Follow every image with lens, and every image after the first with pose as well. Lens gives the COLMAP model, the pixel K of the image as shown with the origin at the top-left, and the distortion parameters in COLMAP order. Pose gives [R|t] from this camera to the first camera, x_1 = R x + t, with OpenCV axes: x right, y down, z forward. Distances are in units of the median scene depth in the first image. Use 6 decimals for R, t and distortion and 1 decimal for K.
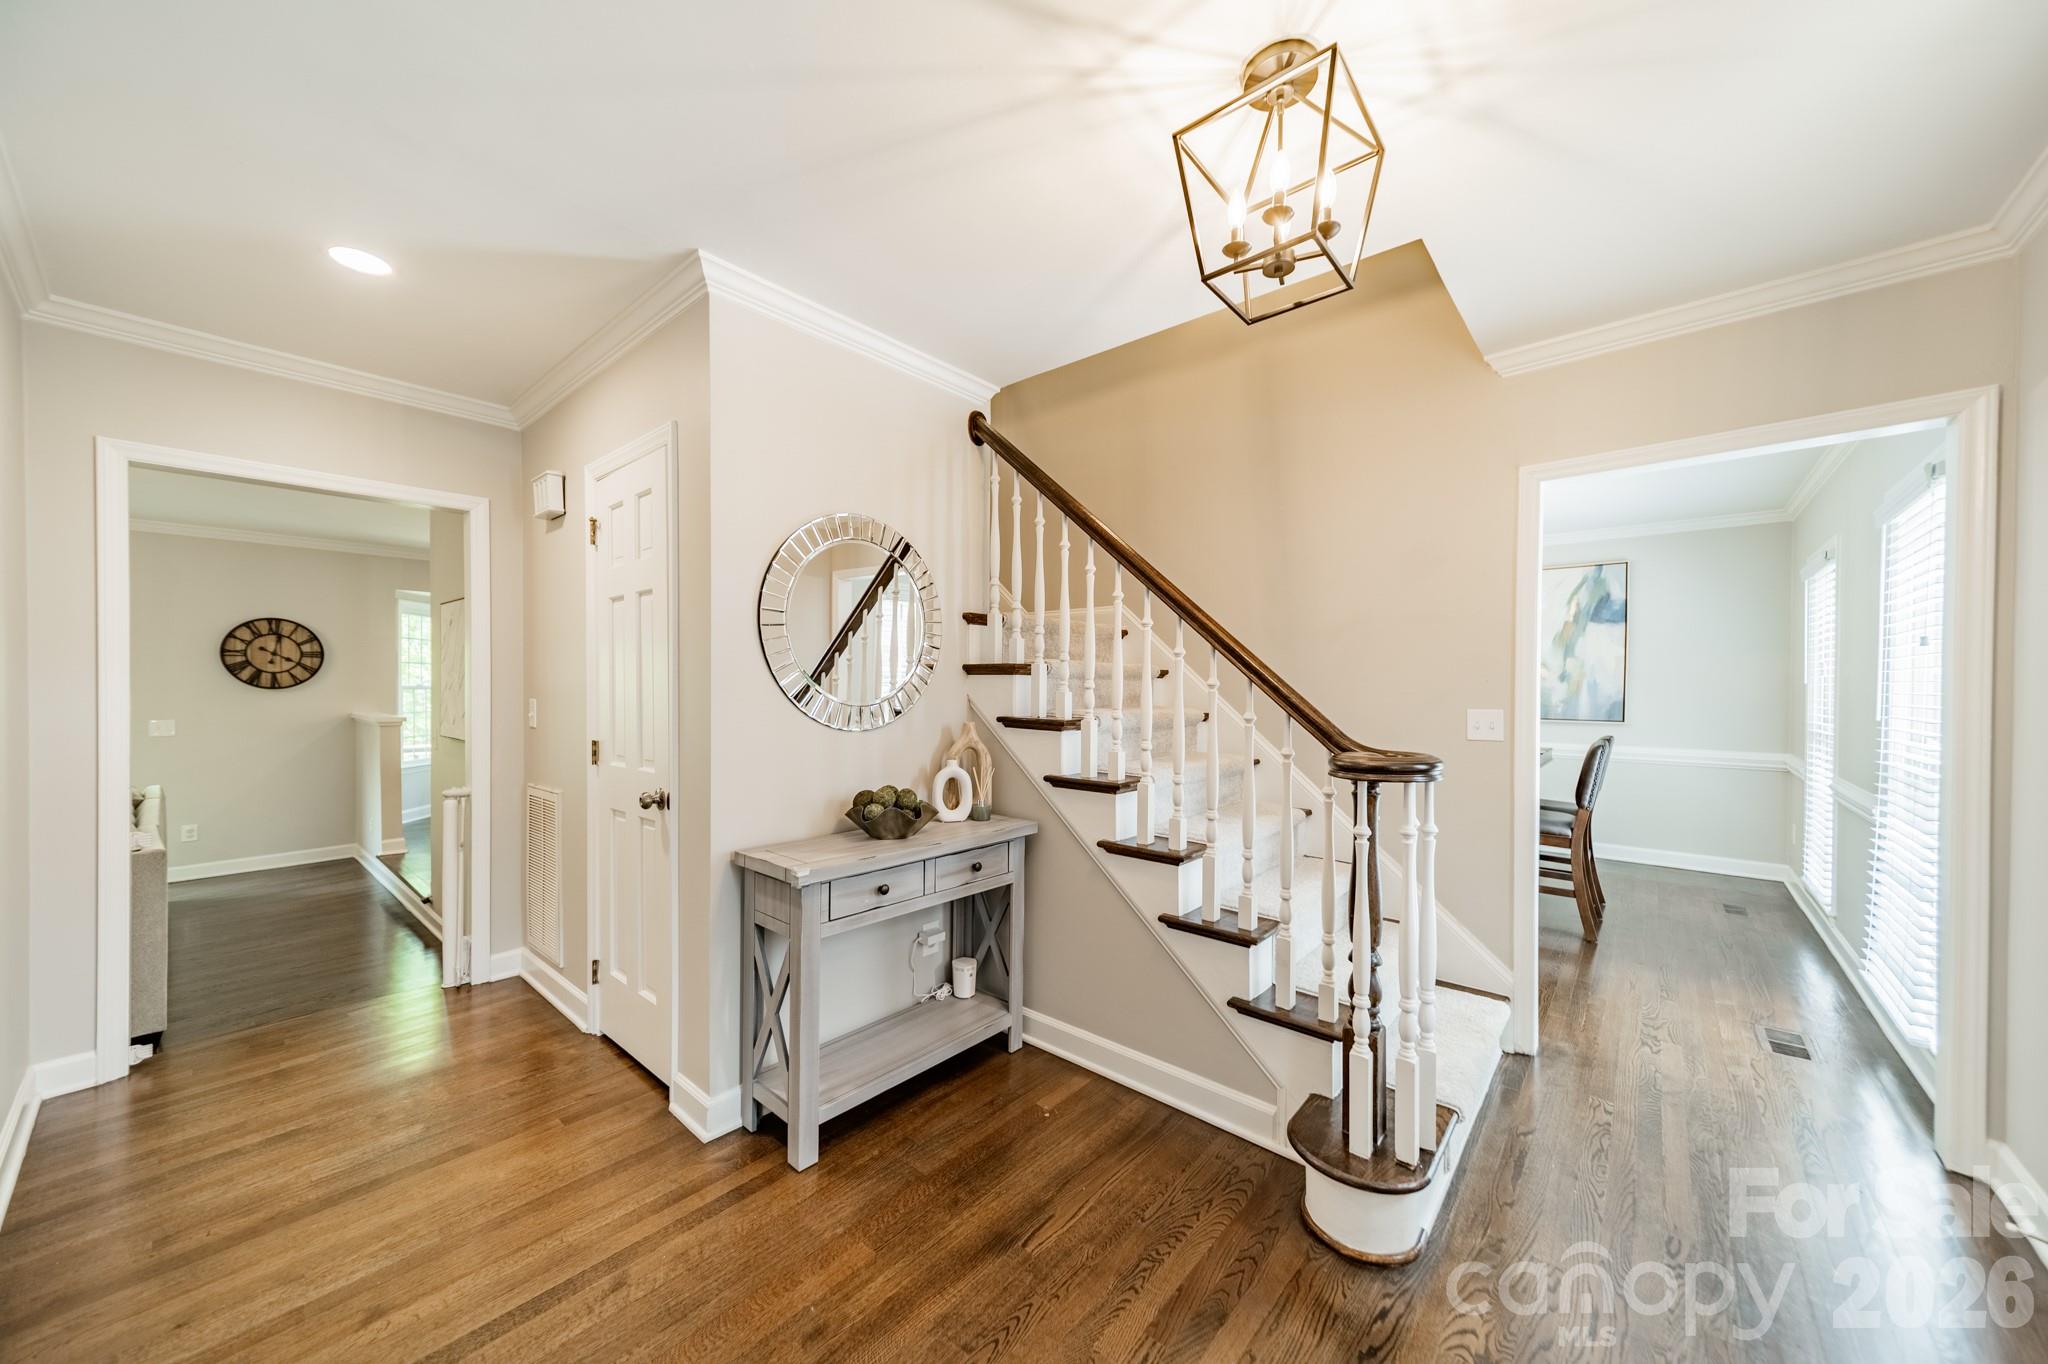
lens RADIAL K [[722.1, 0, 1021.2], [0, 722.1, 694.6], [0, 0, 1]] dist [0.007244, 0.000660]
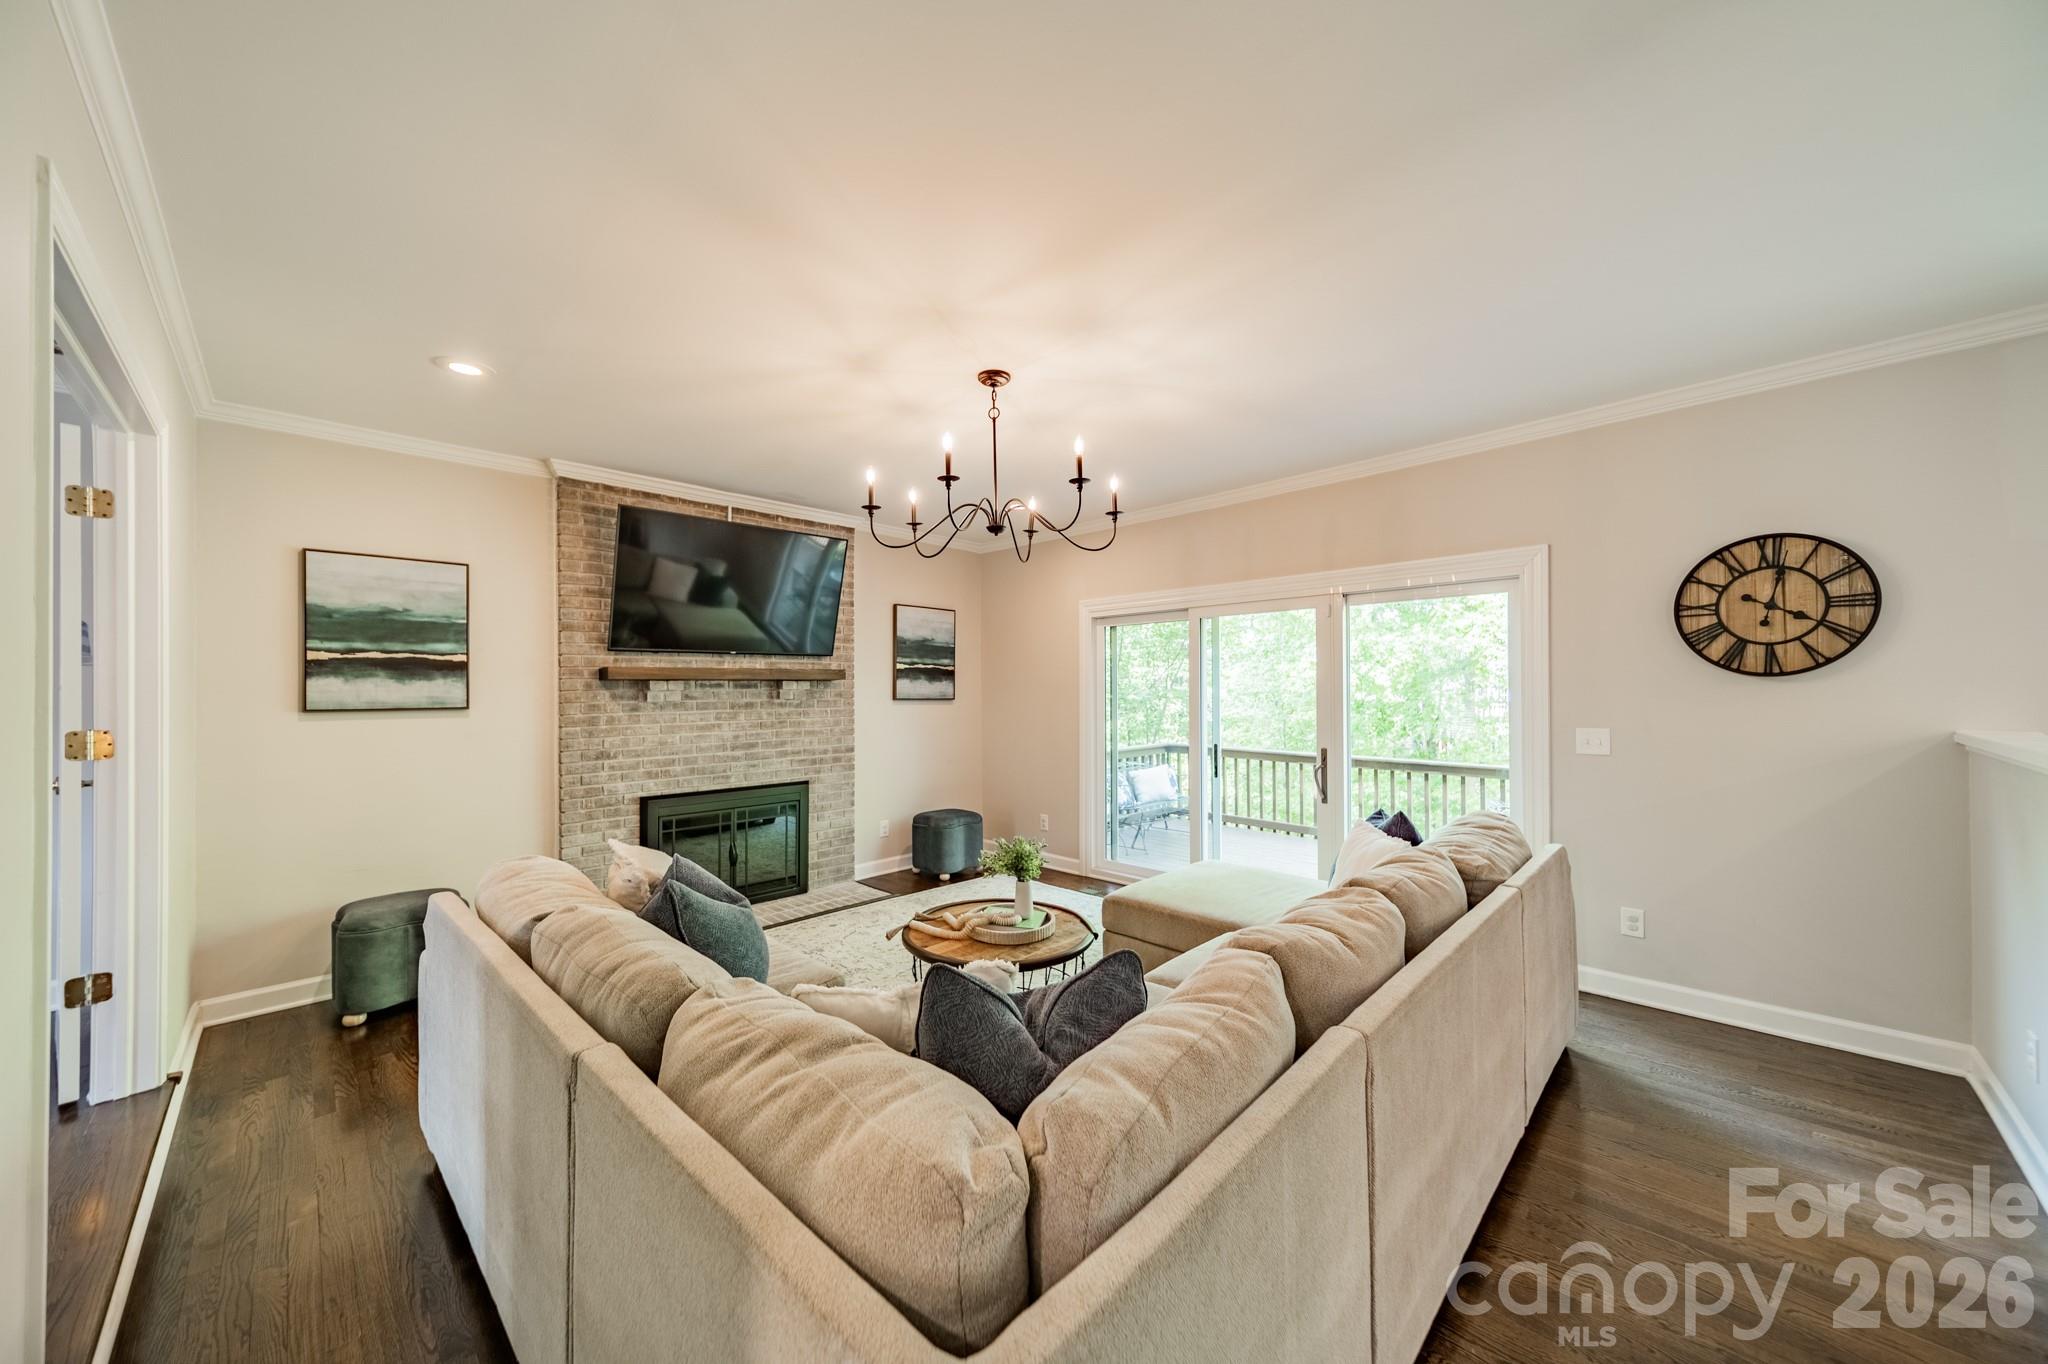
lens RADIAL K [[722.1, 0, 1026.0], [0, 722.1, 681.3], [0, 0, 1]] dist [0.007244, 0.000660]
pose [[-0.068636, -0.010705, -0.997584, -0.497075], [-0.004364, 0.999936, -0.010430, 0.003270], [0.997632, 0.003637, -0.068678, 0.529378]]
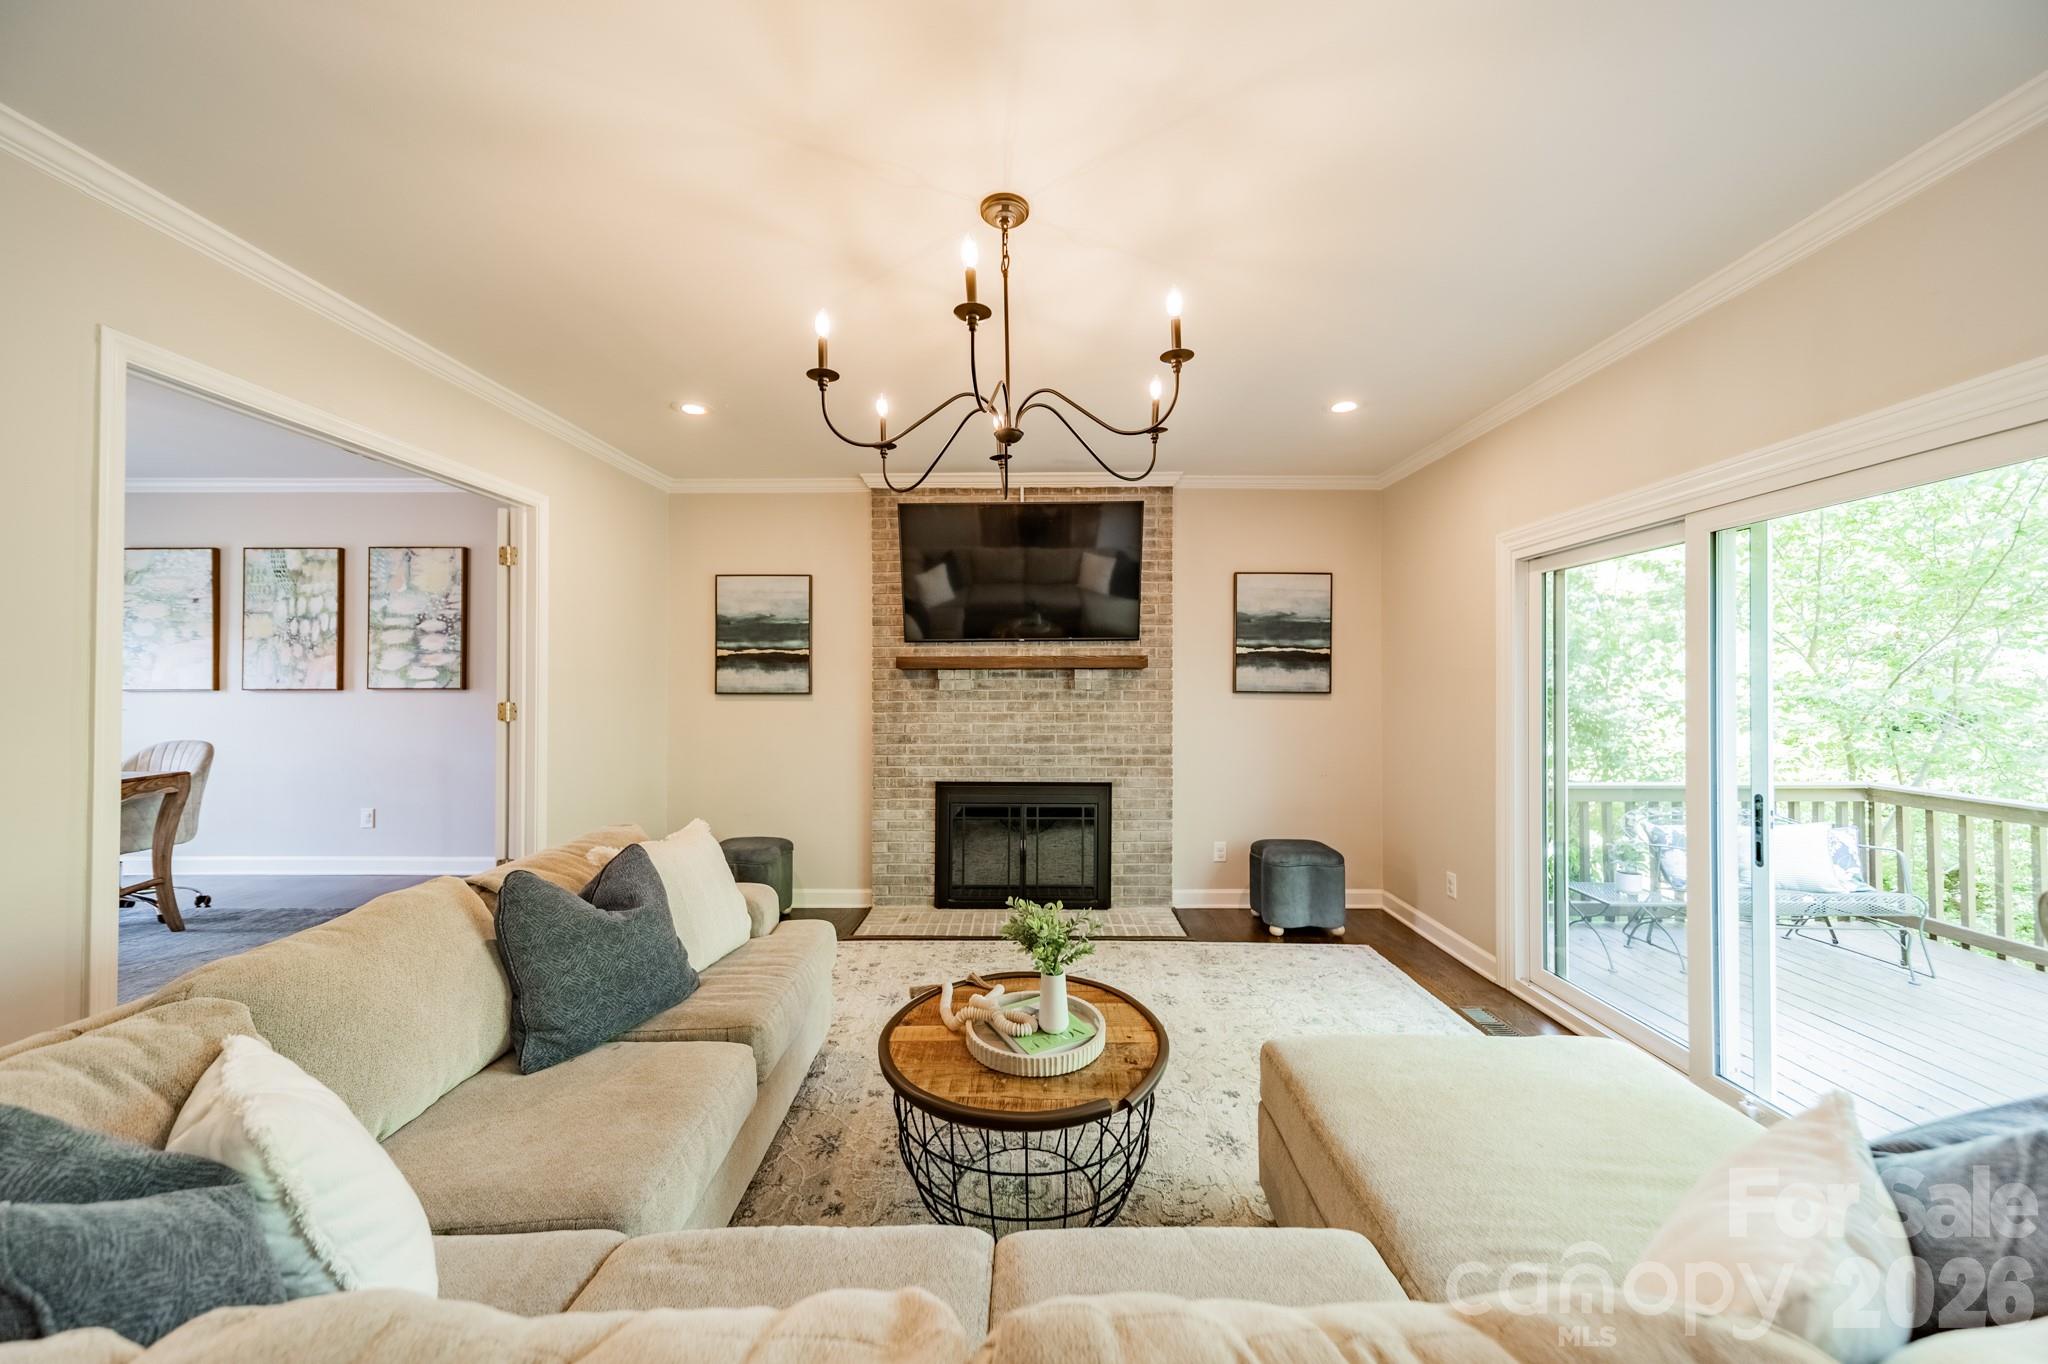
lens RADIAL K [[722.1, 0, 1032.4], [0, 722.1, 676.7], [0, 0, 1]] dist [0.007244, 0.000660]
pose [[-0.764668, -0.007214, -0.644384, -0.793654], [-0.006088, 0.999974, -0.003971, 0.006188], [0.644396, 0.000886, -0.764692, 0.742645]]
